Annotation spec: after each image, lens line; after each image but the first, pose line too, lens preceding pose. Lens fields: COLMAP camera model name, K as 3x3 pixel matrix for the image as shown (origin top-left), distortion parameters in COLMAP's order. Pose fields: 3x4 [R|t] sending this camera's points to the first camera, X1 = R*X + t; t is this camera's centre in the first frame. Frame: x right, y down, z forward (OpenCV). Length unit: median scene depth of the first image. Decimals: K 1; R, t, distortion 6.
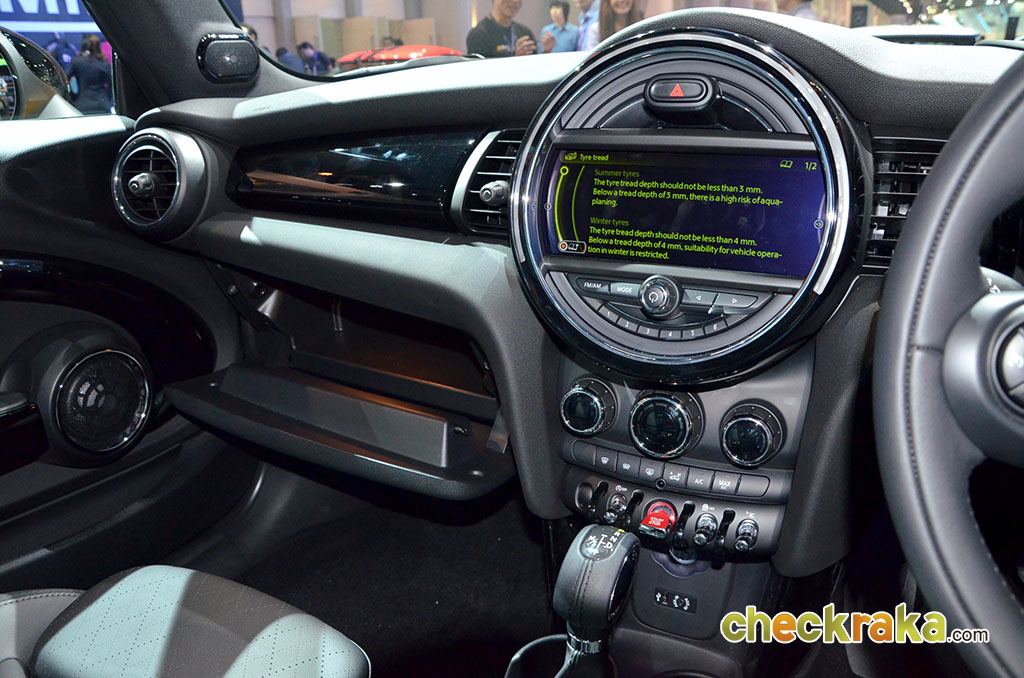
lens RADIAL K [[797.0, 0, 512.0], [0, 797.0, 339.0], [0, 0, 1]] dist [-0.156656, 0.128079]
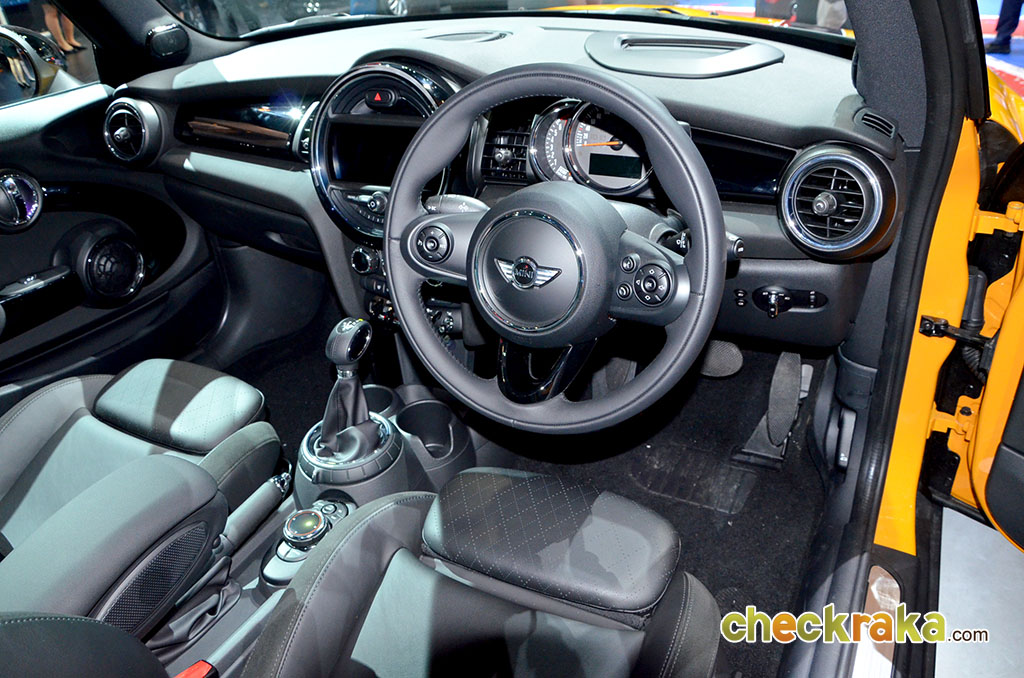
lens RADIAL K [[797.0, 0, 512.0], [0, 797.0, 339.0], [0, 0, 1]] dist [-0.156656, 0.128079]
pose [[0.998978, -0.034203, -0.029536, 0.373672], [0.039363, 0.979623, 0.196949, -0.063457], [0.022197, -0.197910, 0.979969, -0.650520]]
